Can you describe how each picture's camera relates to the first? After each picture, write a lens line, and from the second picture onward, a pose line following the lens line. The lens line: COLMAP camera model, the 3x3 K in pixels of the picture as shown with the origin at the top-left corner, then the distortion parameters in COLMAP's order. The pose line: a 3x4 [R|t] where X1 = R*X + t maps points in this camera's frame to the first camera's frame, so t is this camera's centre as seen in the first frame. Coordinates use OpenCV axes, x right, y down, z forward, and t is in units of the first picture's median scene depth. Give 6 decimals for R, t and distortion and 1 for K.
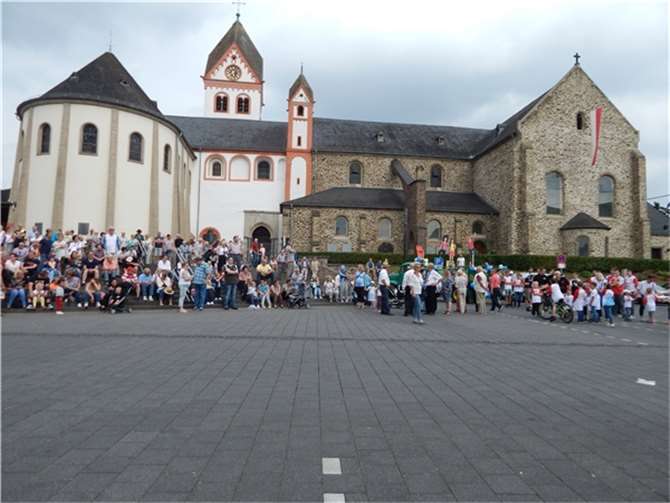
lens RADIAL K [[461.7, 0, 341.1], [0, 461.7, 250.2], [0, 0, 1]] dist [-0.003079, -0.006884]
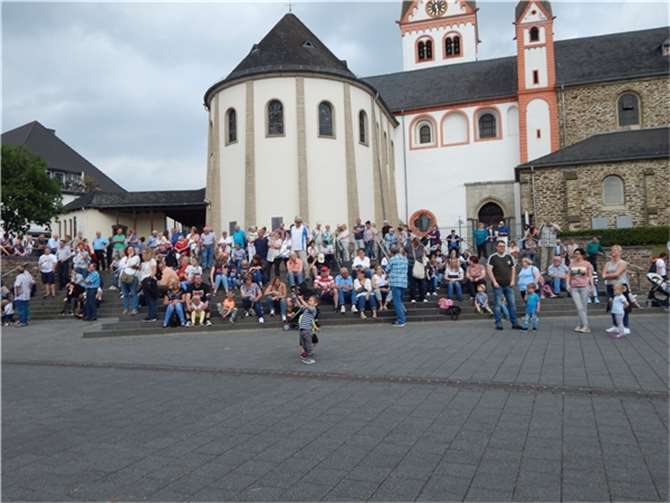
lens RADIAL K [[537.3, 0, 323.2], [0, 537.3, 239.7], [0, 0, 1]] dist [-0.009950, -0.003044]
pose [[0.891477, -0.071493, -0.447390, -0.032445], [0.069233, 0.997370, -0.021424, 0.007536], [0.447745, -0.011875, 0.894082, 0.119933]]
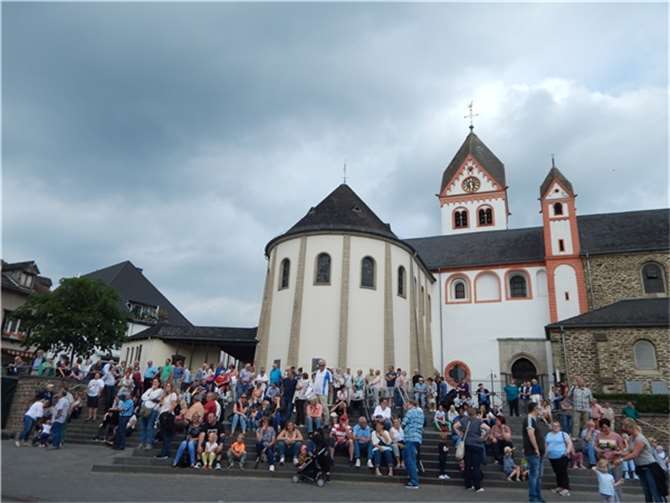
lens RADIAL K [[461.7, 0, 341.1], [0, 461.7, 250.2], [0, 0, 1]] dist [-0.003079, -0.006884]
pose [[0.857042, -0.145863, -0.494169, -0.026281], [-0.005283, 0.956554, -0.291507, 0.001647], [0.515220, 0.252444, 0.819036, 0.173192]]
